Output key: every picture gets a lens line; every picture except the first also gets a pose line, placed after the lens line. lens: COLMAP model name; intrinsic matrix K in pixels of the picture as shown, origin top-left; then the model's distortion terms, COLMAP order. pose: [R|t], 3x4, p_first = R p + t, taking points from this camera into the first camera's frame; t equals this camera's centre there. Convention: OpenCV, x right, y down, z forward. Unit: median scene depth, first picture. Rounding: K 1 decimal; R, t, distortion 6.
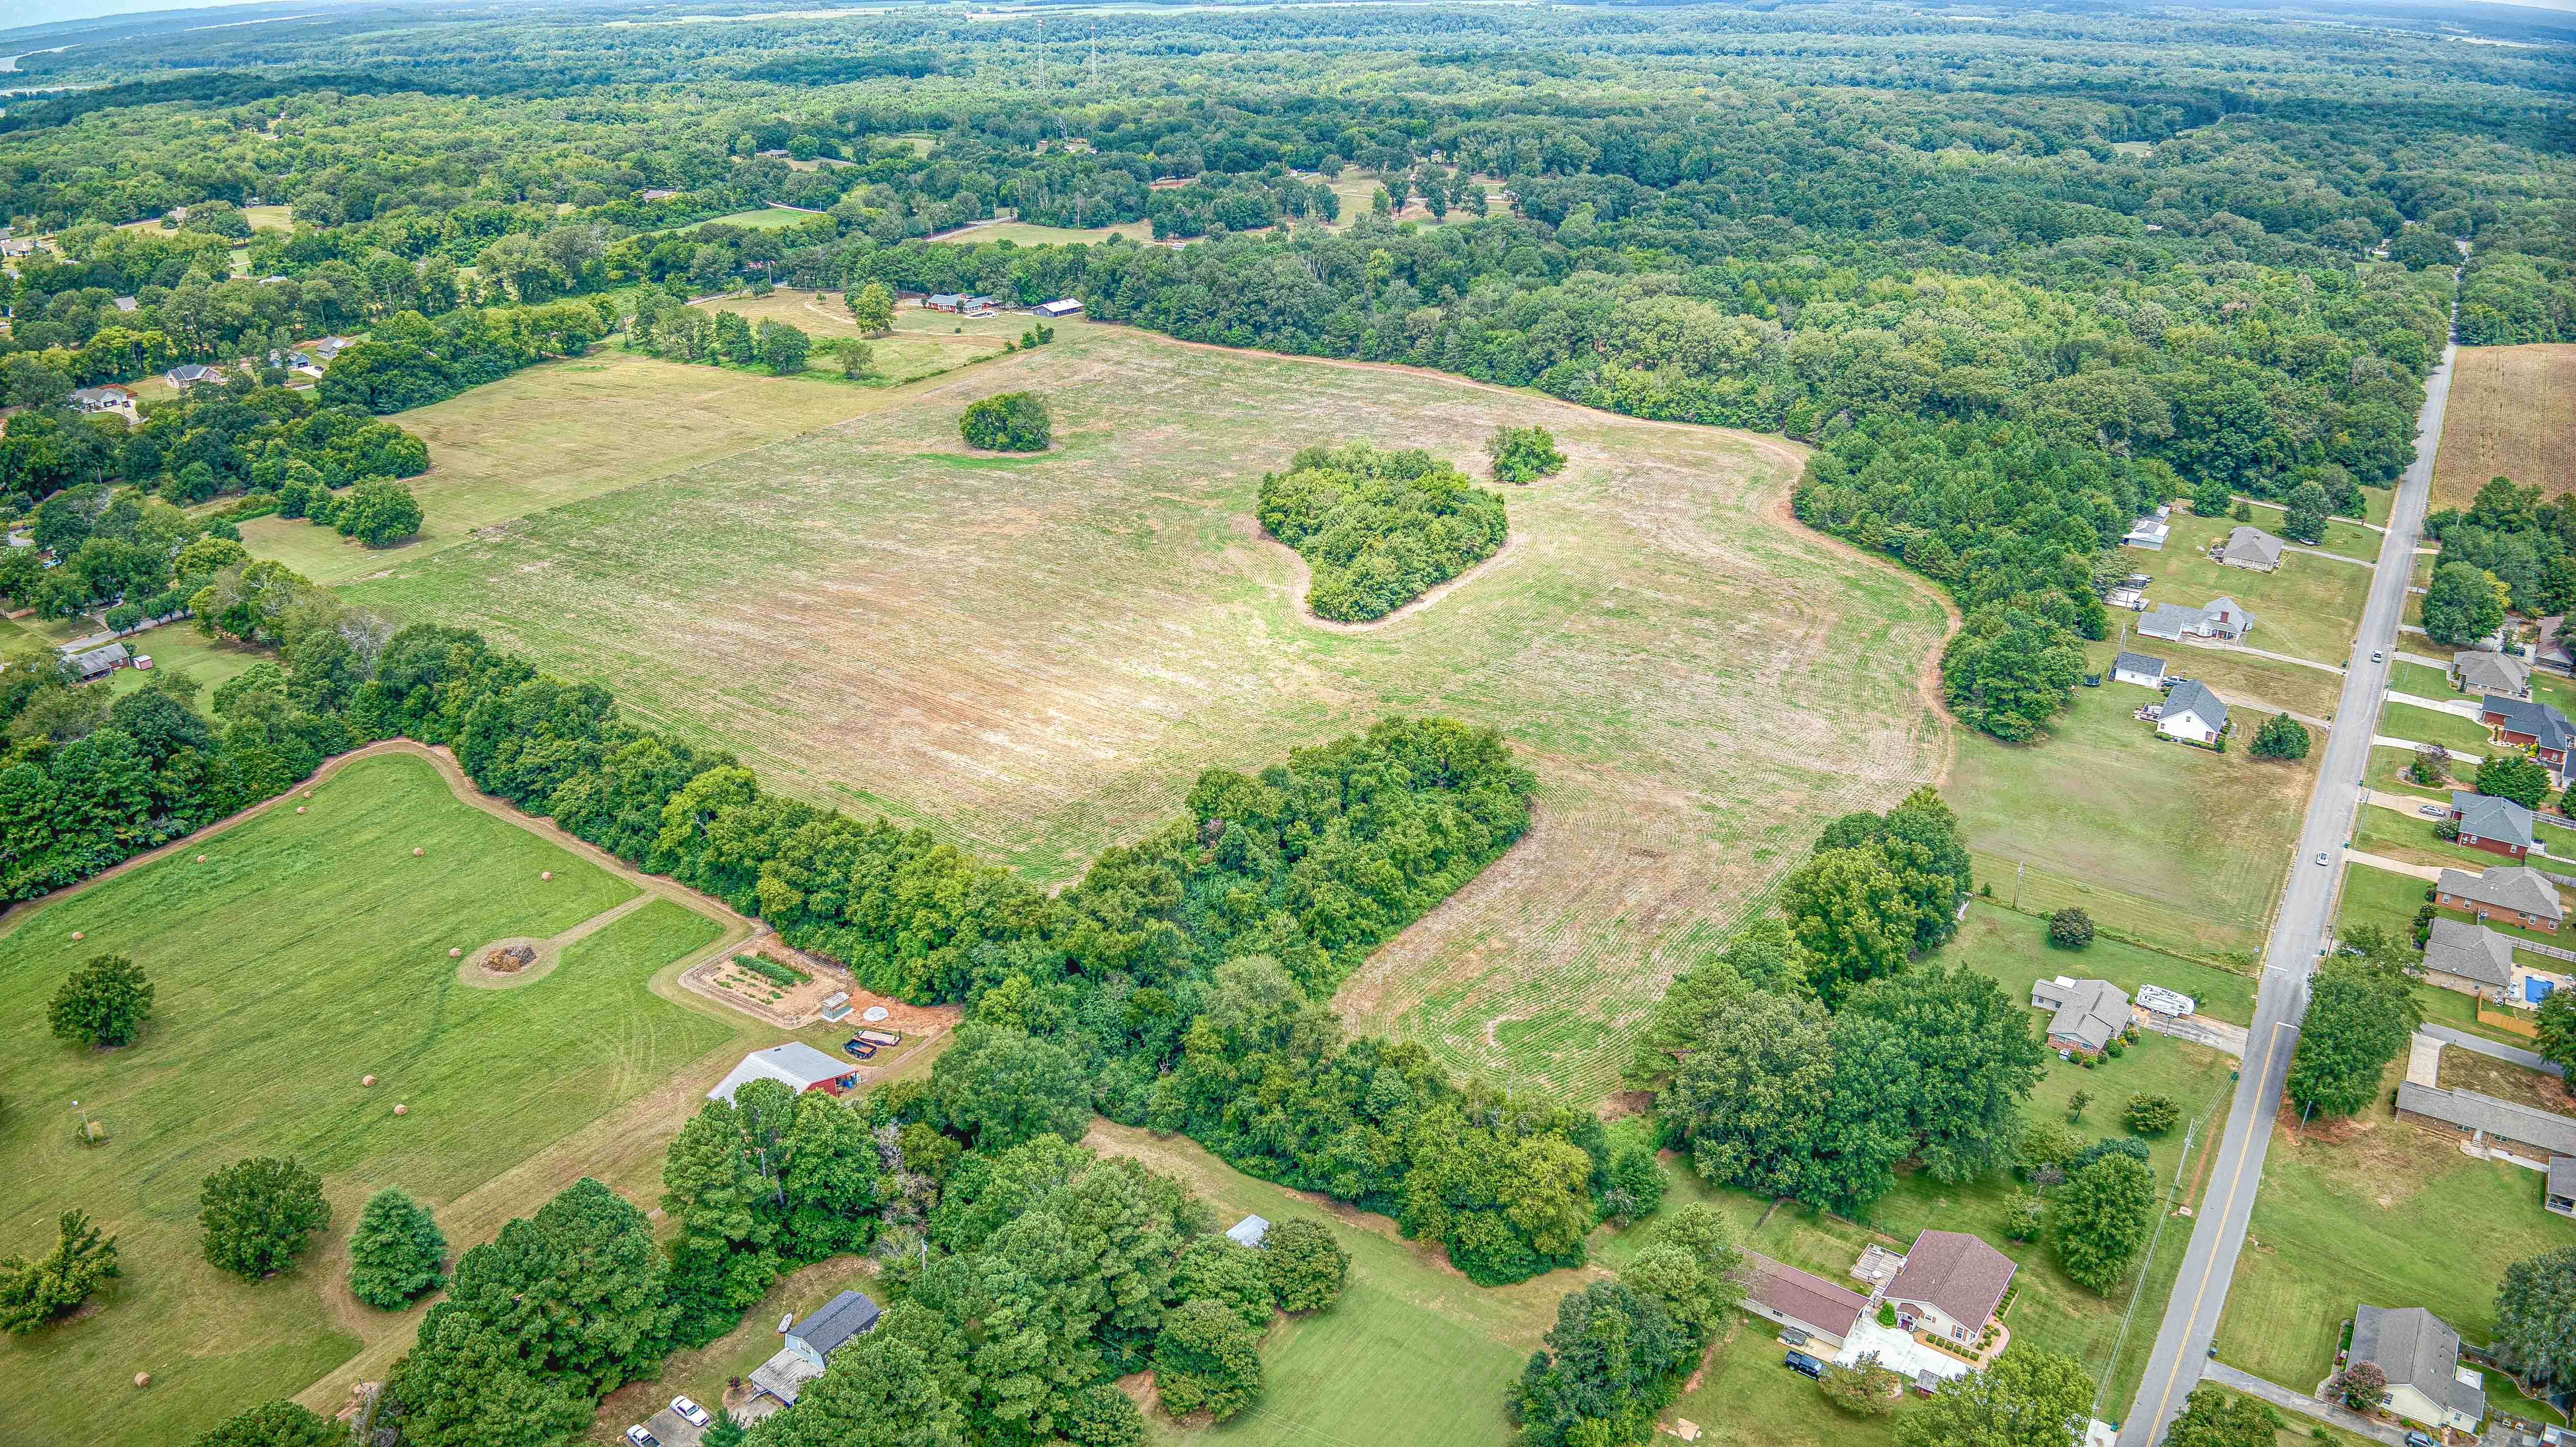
lens RADIAL K [[1809.9, 0, 1299.7], [0, 1809.9, 704.6], [0, 0, 1]] dist [-0.099847, -0.016570]
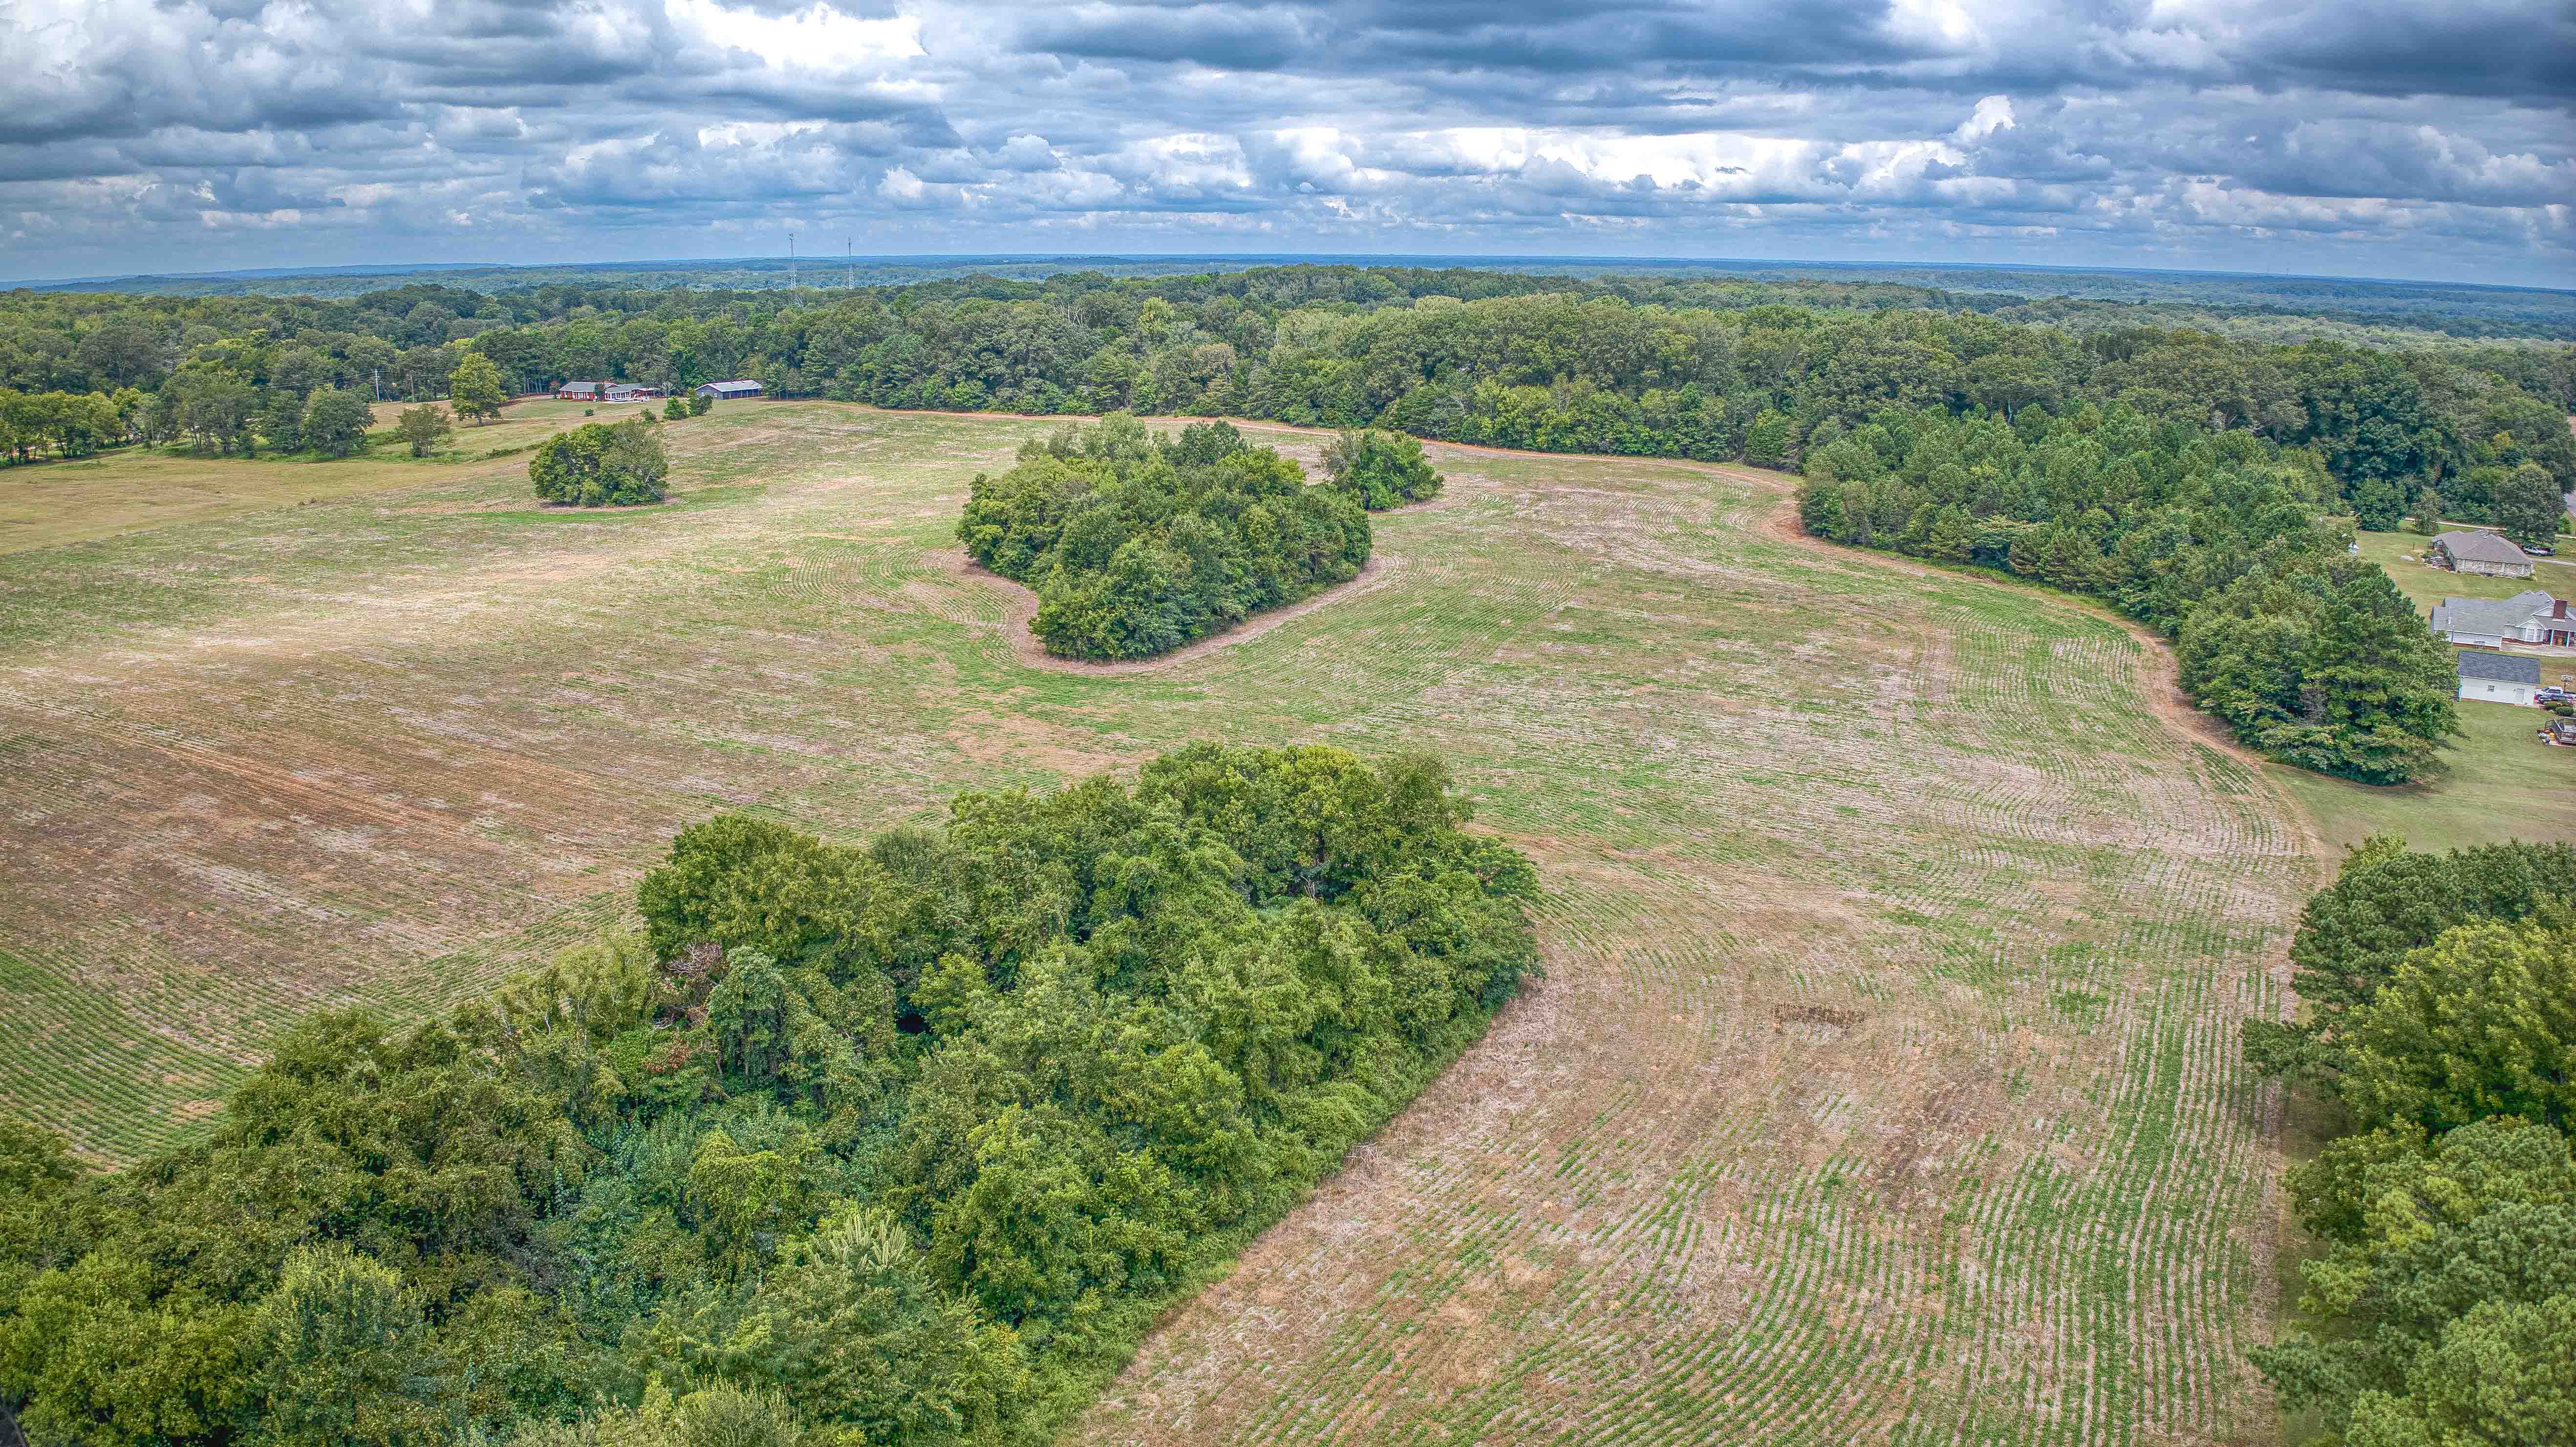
lens RADIAL K [[1809.9, 0, 1300.0], [0, 1809.9, 706.2], [0, 0, 1]] dist [-0.099847, -0.016570]
pose [[0.992909, -0.021326, 0.116951, 0.017760], [0.038791, 0.988052, -0.149157, 0.045800], [-0.112373, 0.152636, 0.981873, 0.396328]]
